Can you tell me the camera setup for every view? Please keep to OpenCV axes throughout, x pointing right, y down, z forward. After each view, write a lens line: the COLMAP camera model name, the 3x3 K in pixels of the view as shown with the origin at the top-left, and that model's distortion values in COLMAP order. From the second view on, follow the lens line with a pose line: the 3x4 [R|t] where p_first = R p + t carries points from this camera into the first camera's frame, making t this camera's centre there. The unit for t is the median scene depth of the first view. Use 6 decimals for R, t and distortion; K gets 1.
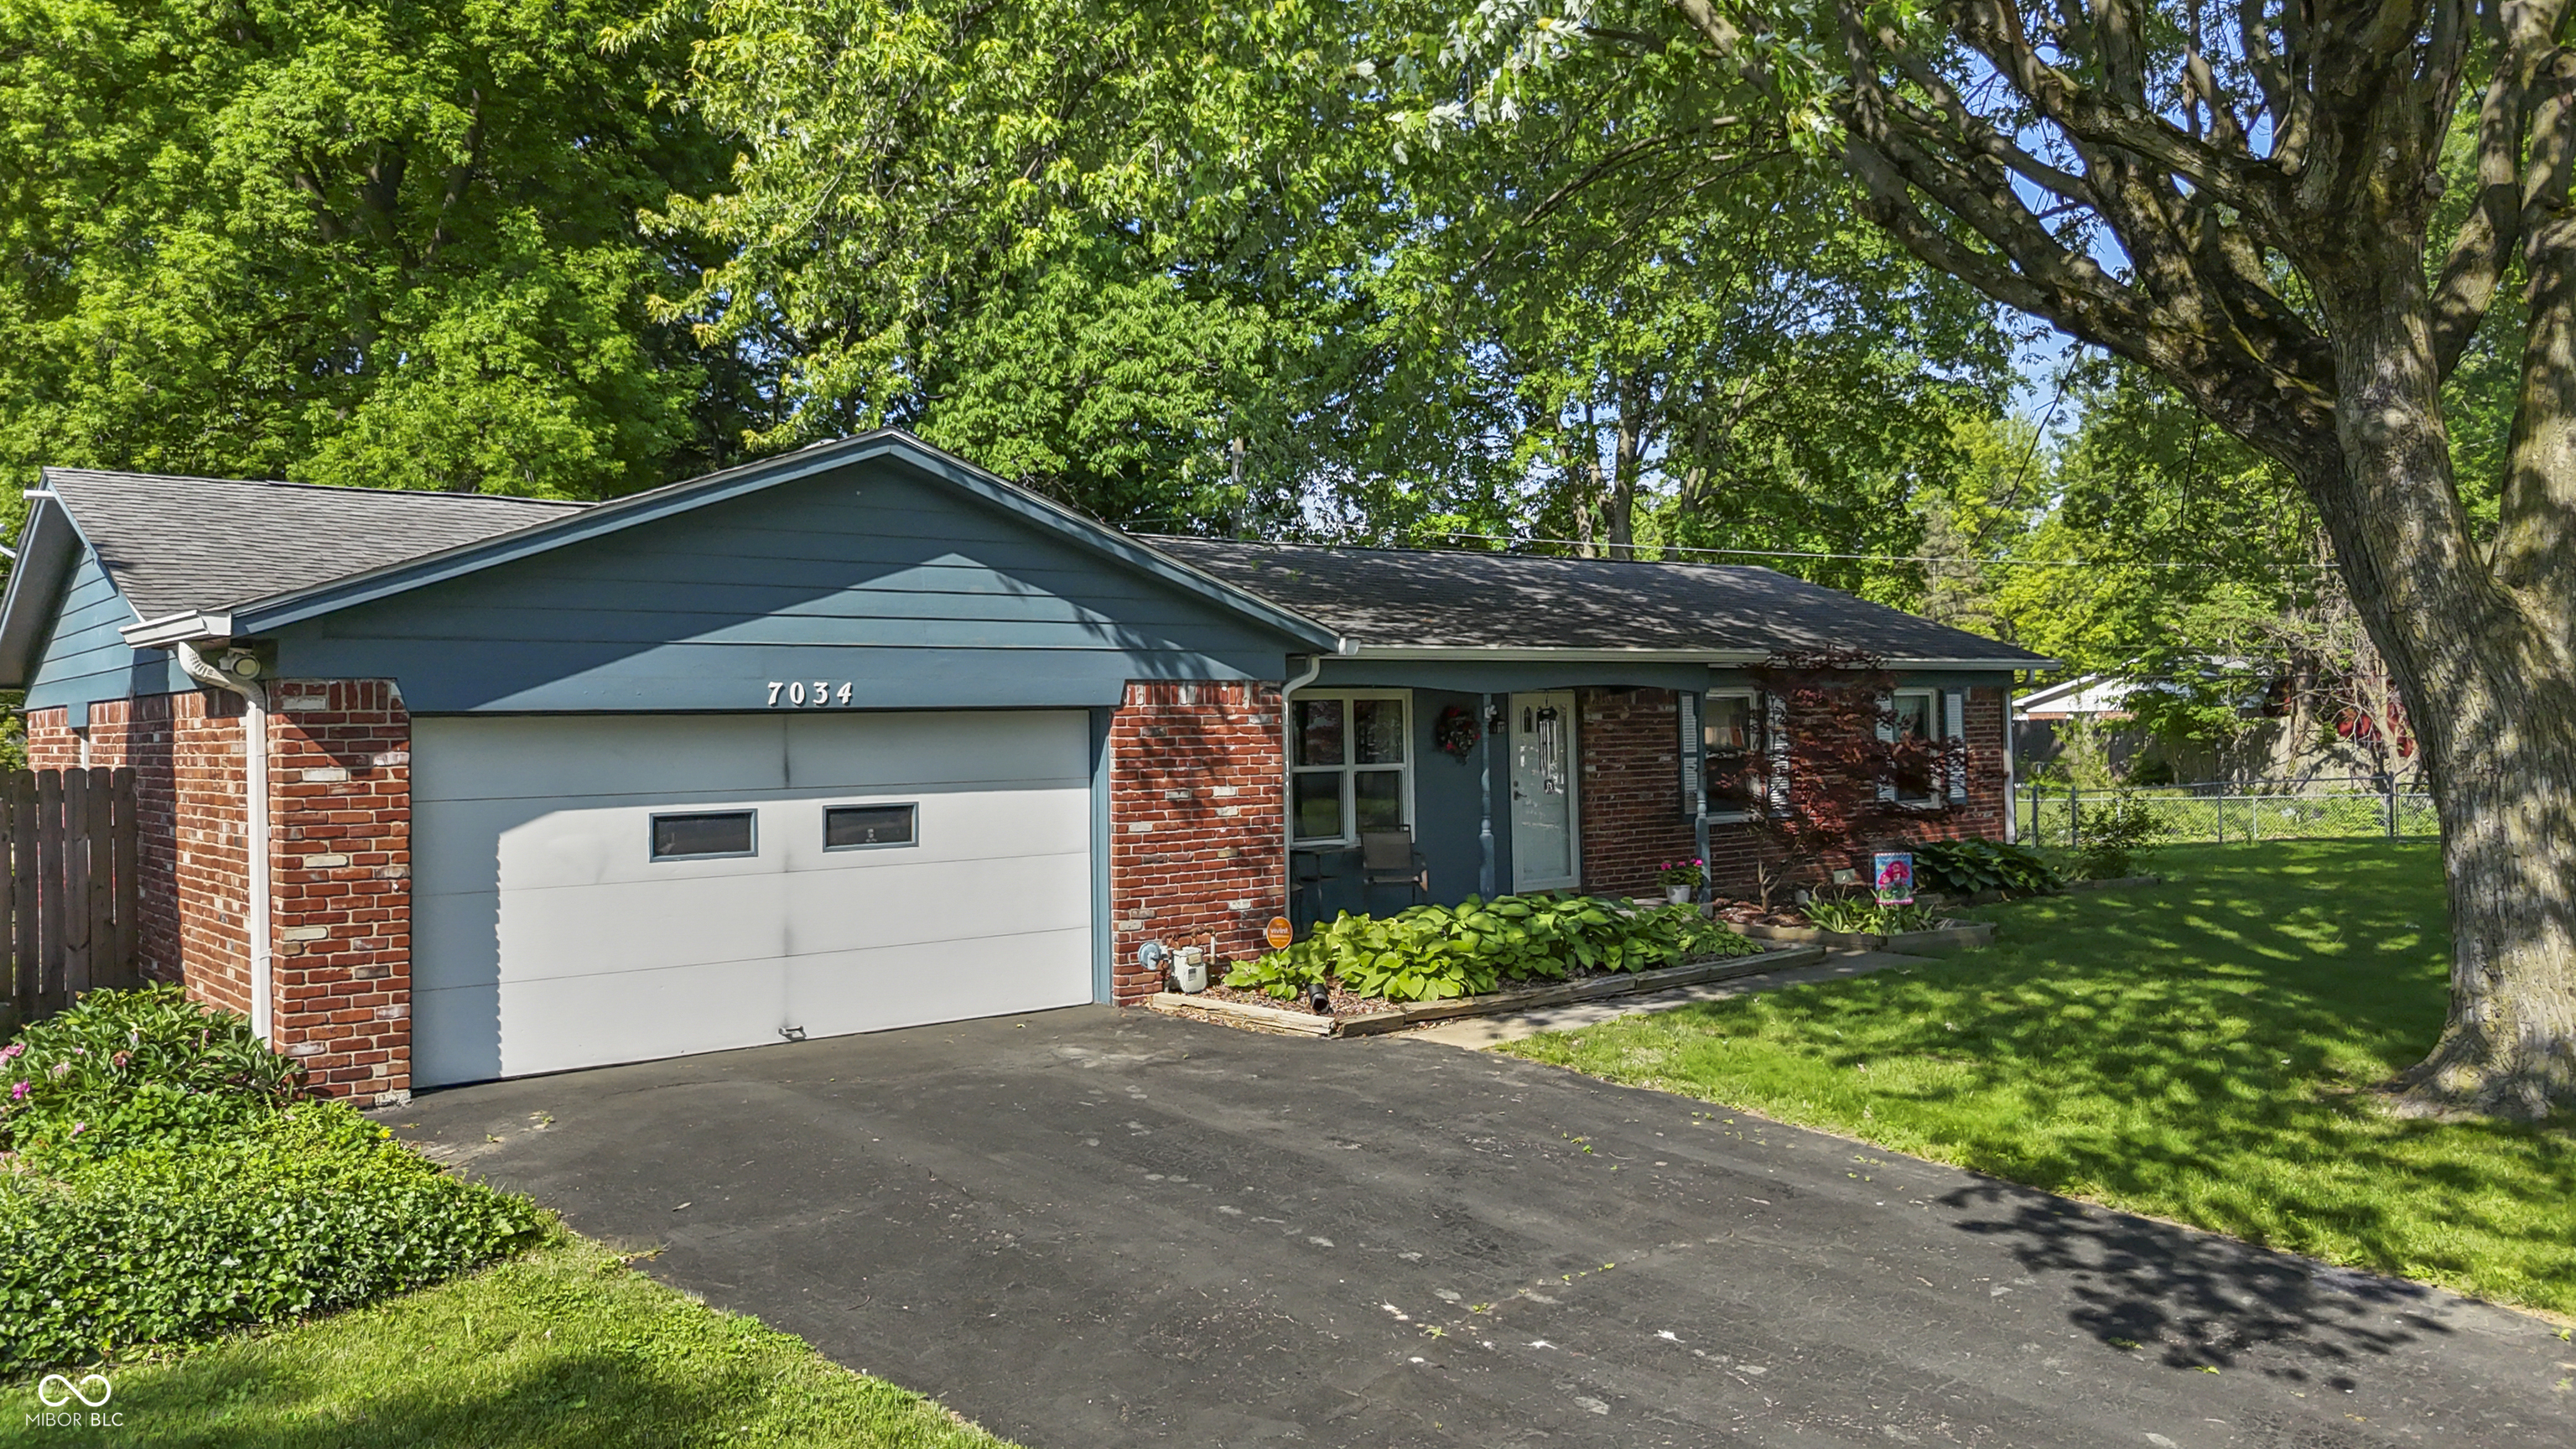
lens RADIAL K [[1944.8, 0, 1293.7], [0, 1944.8, 665.8], [0, 0, 1]] dist [0.026029, -0.008808]
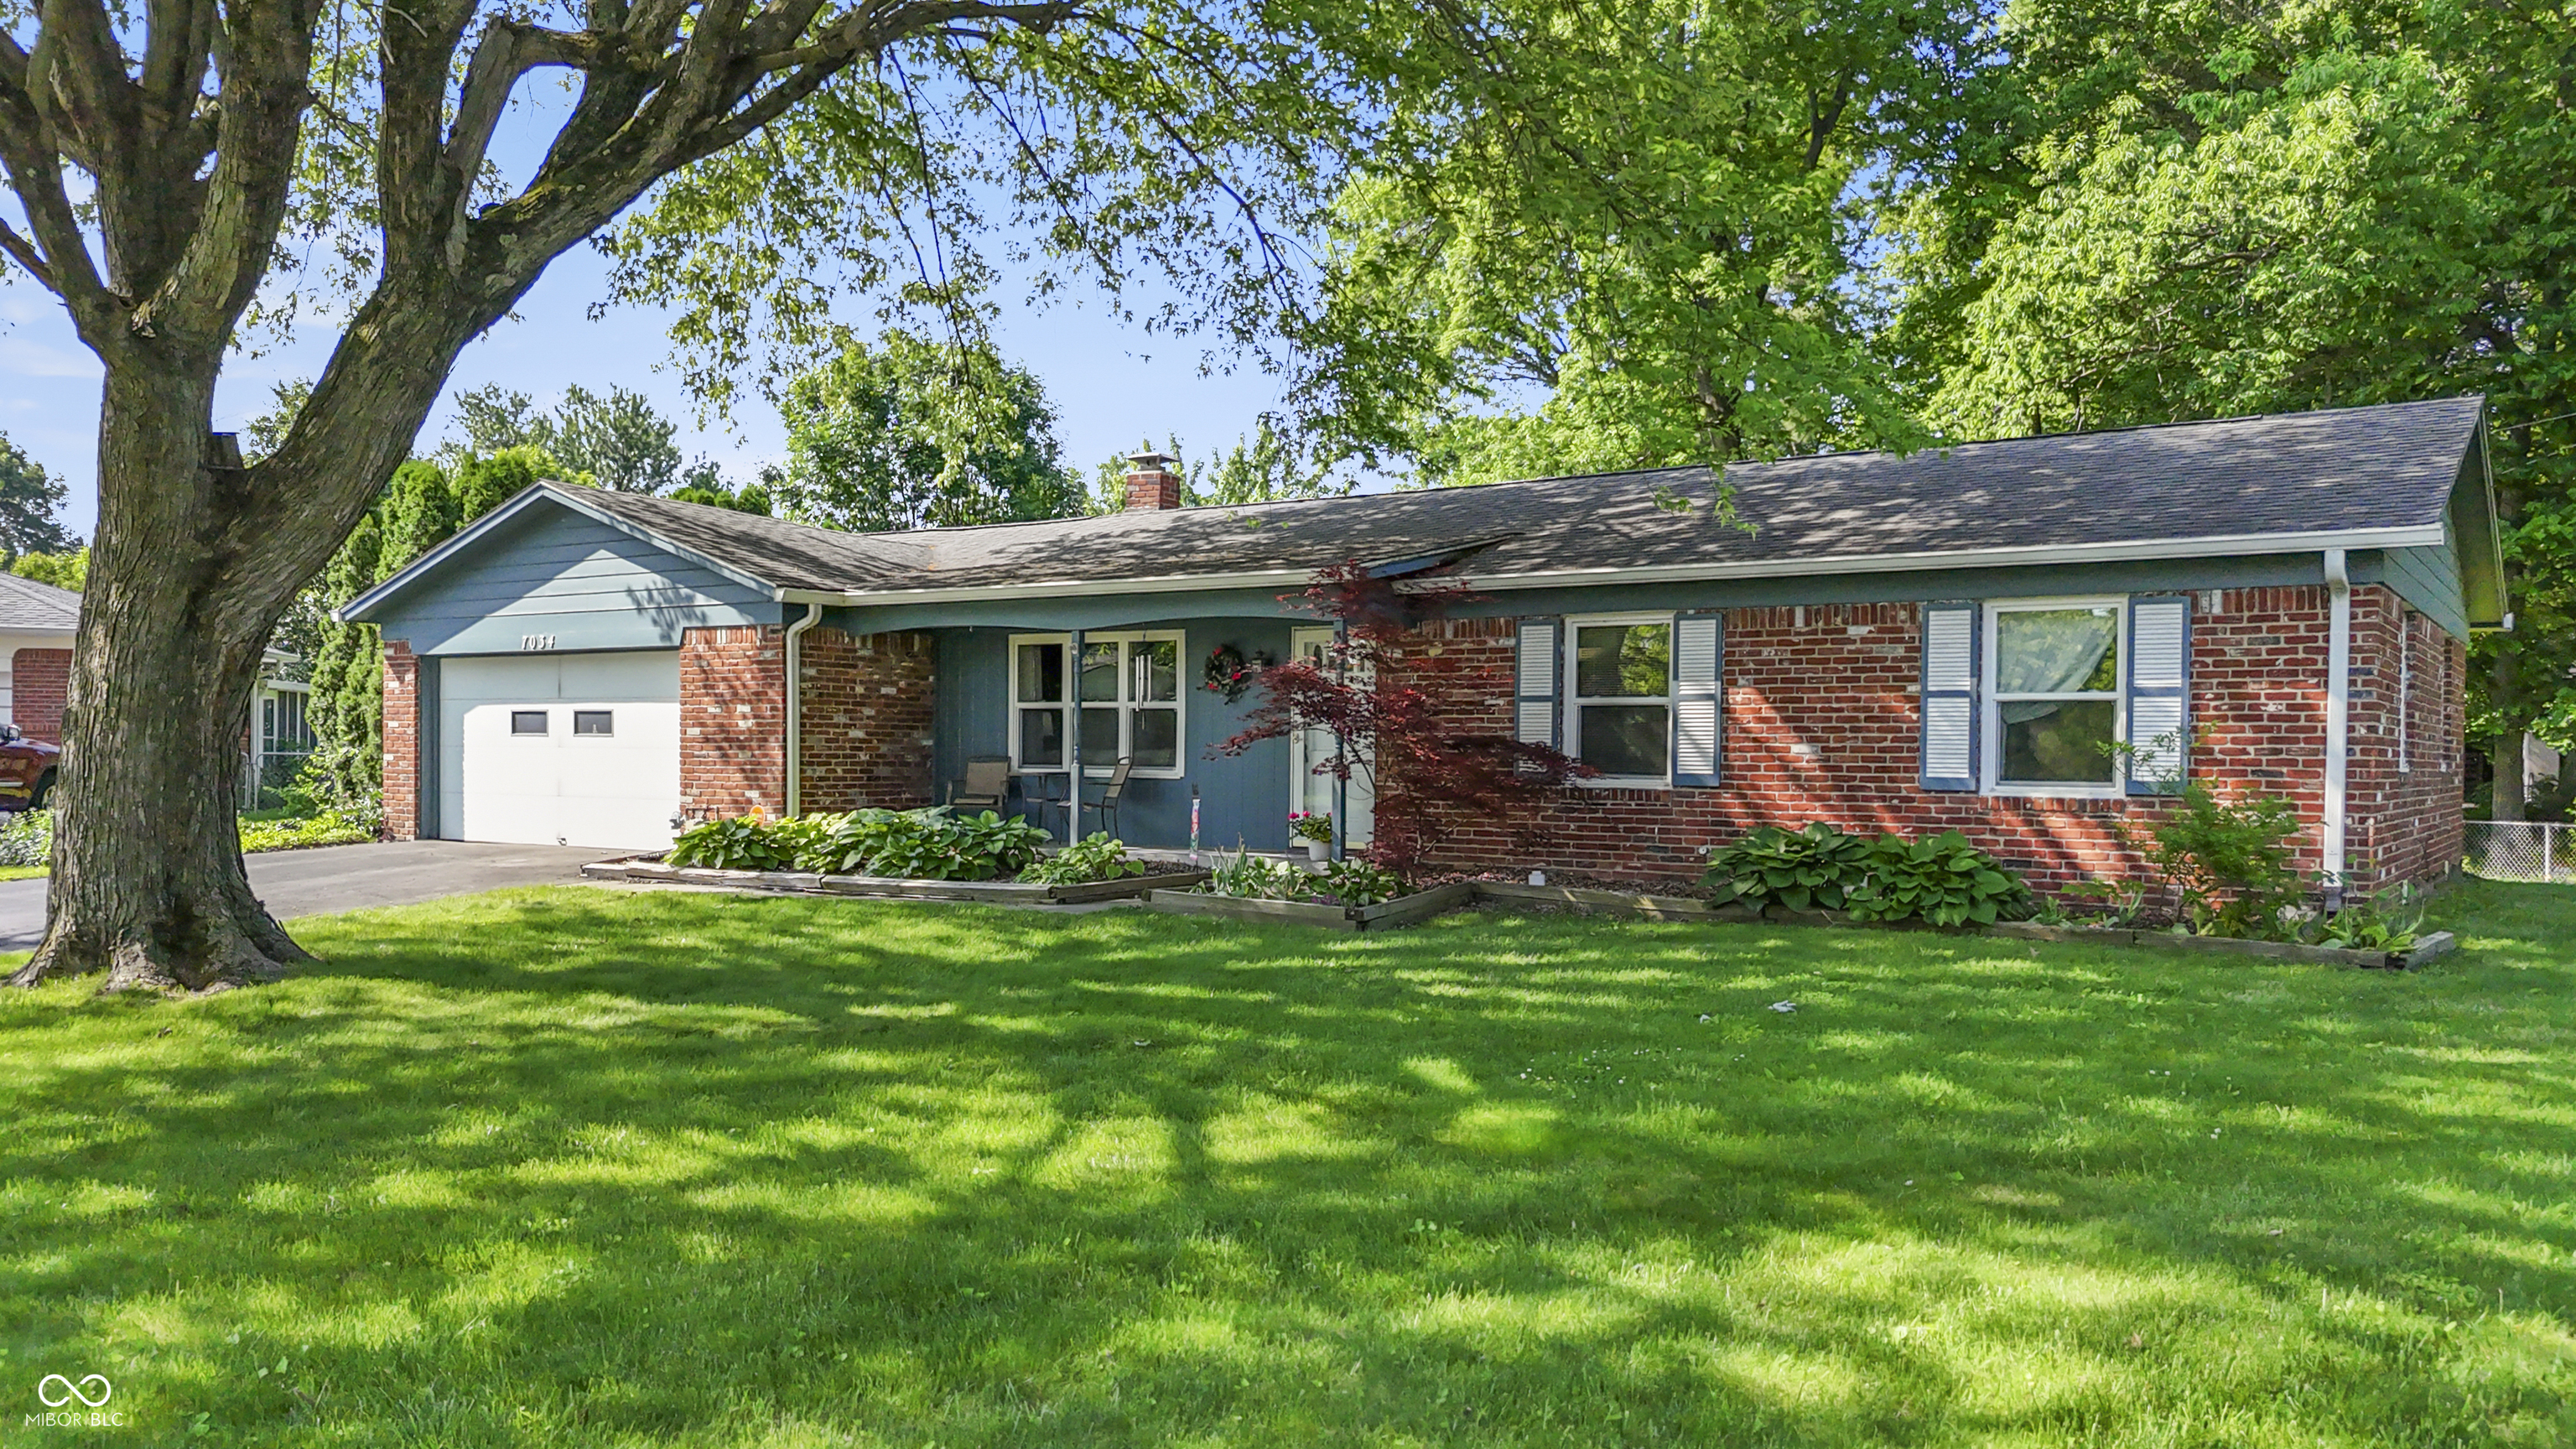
lens RADIAL K [[1944.8, 0, 1293.7], [0, 1944.8, 665.8], [0, 0, 1]] dist [0.026029, -0.008808]
pose [[0.300938, -0.021318, -0.953405, 1.585996], [0.013928, 0.999742, -0.017958, 0.075014], [0.953542, -0.007875, 0.301157, 1.109726]]
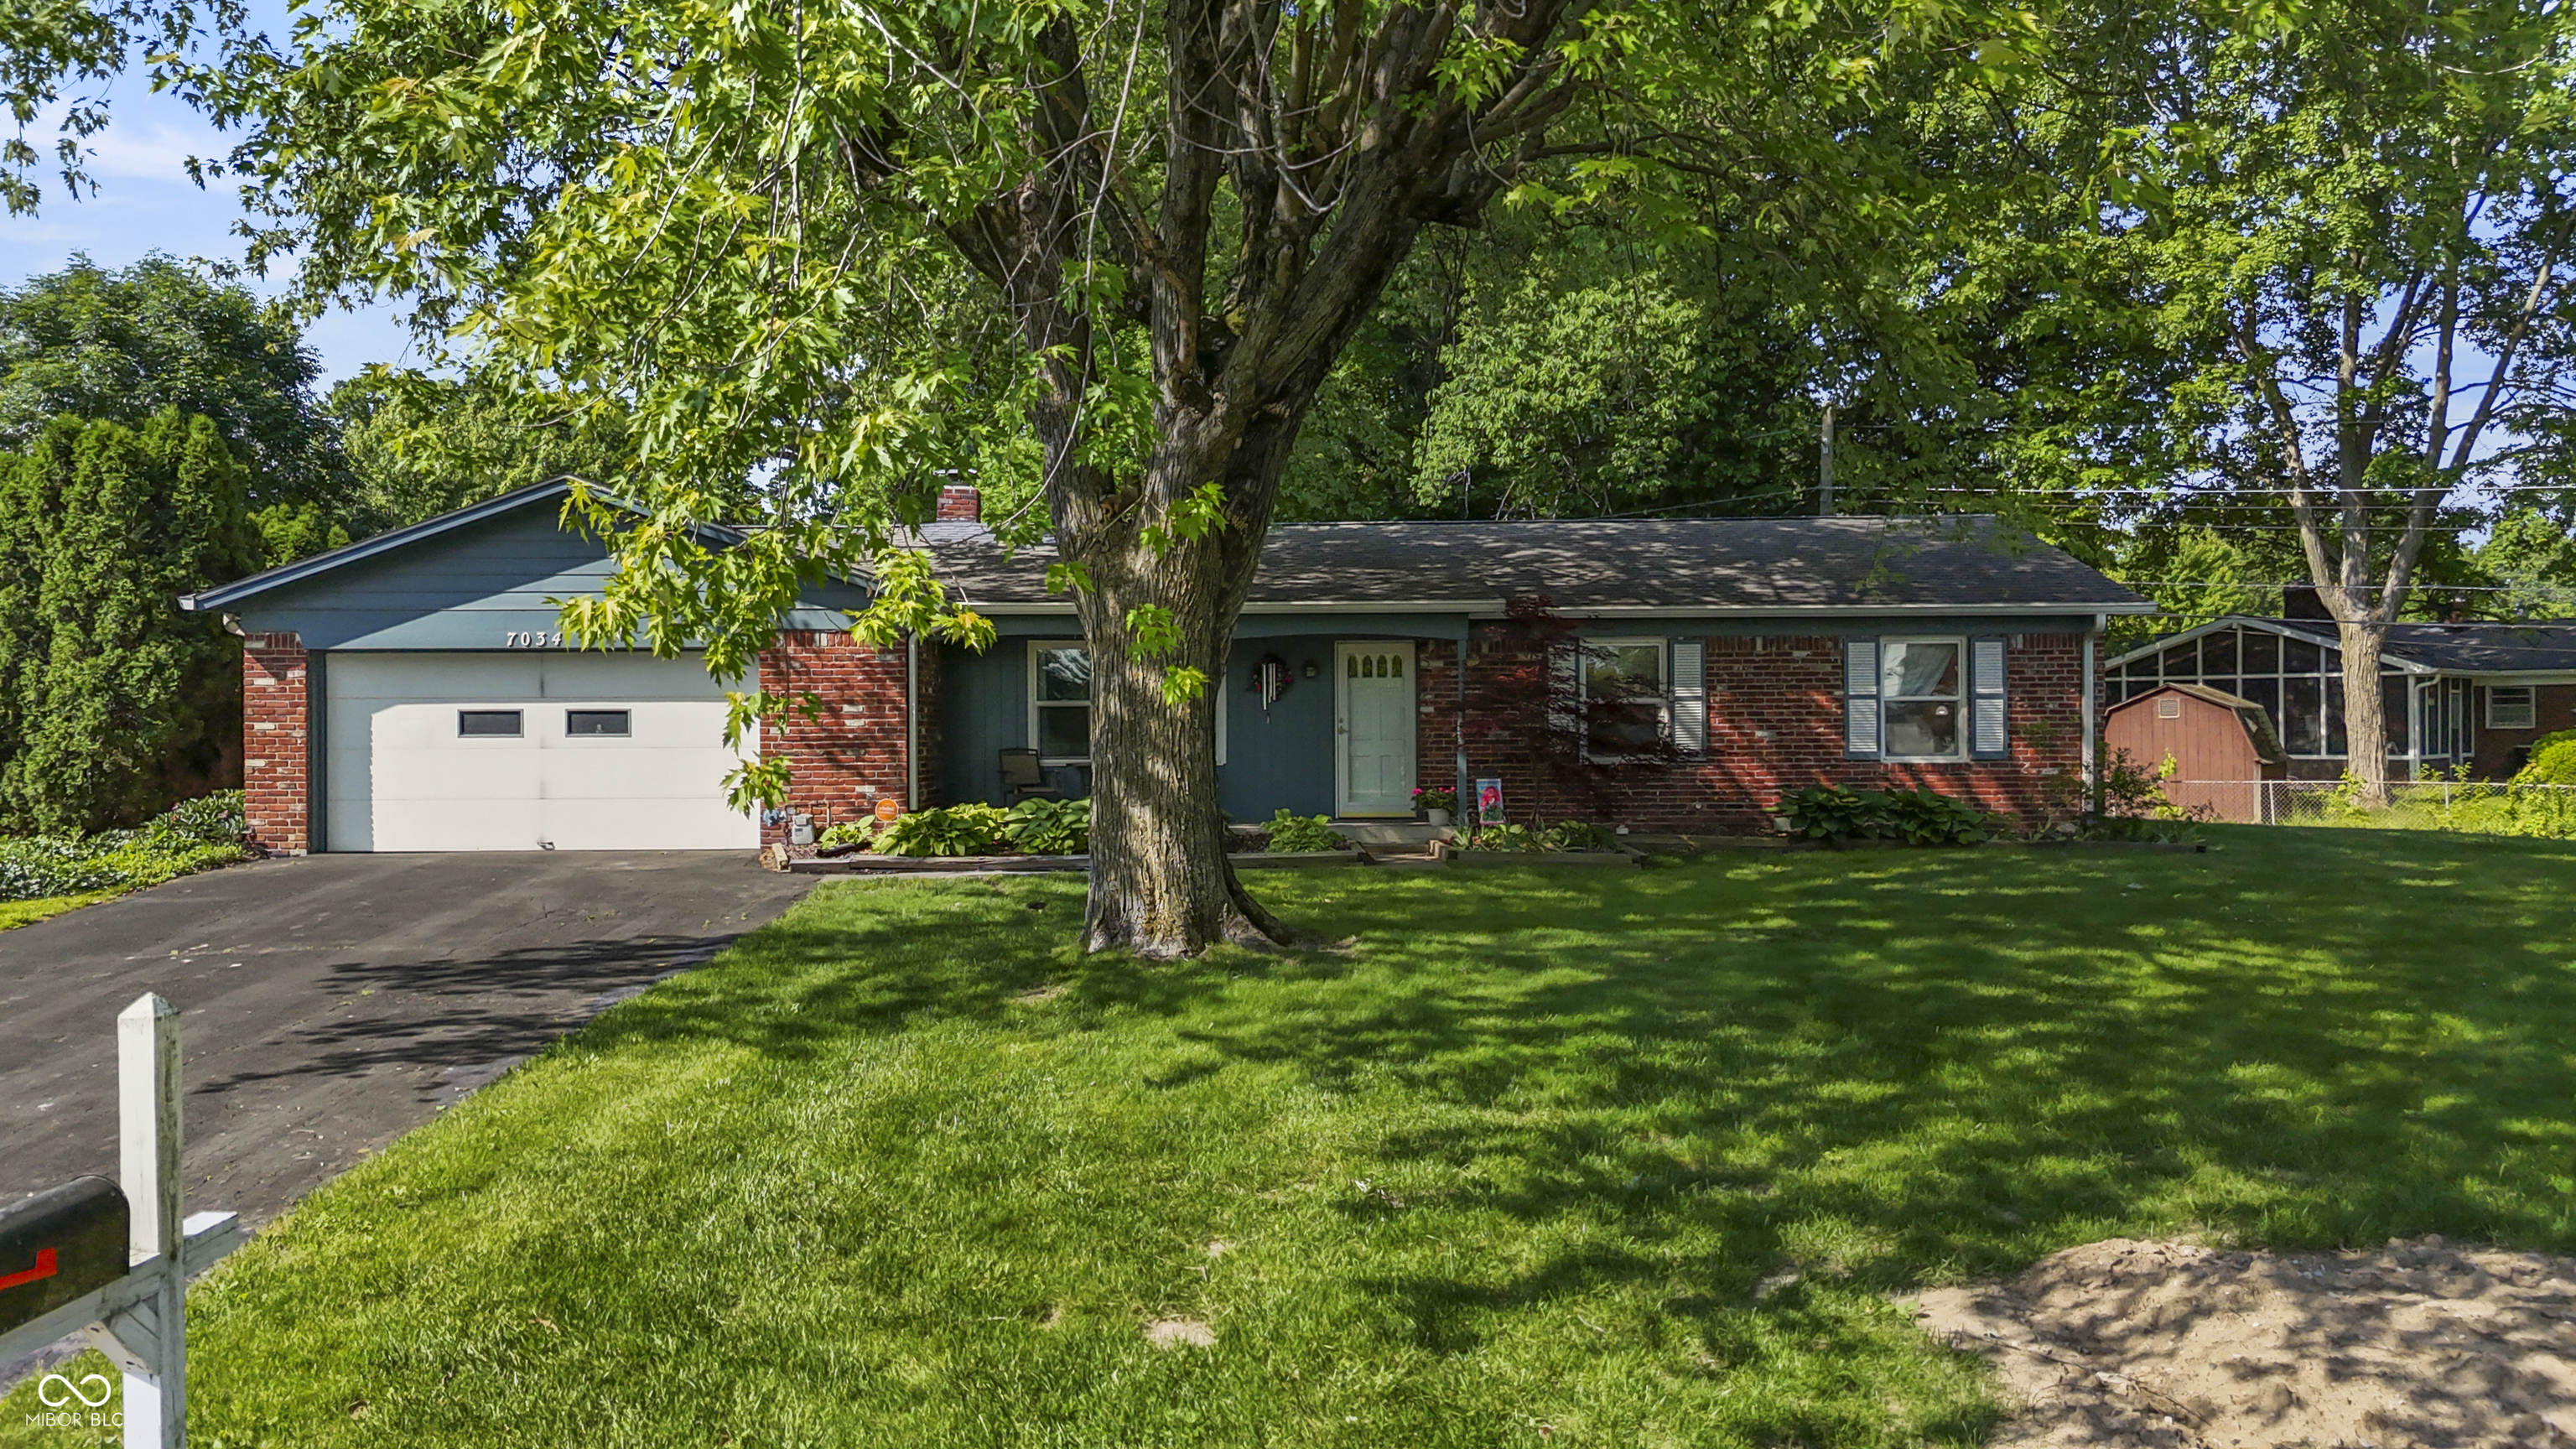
lens RADIAL K [[1866.5, 0, 1273.1], [0, 1866.5, 724.1], [0, 0, 1]] dist [0.027483, -0.004729]
pose [[0.787723, 0.010594, -0.615938, 1.214112], [0.009534, 0.999523, 0.029384, 0.045116], [0.615955, -0.029018, 0.787246, 0.134241]]
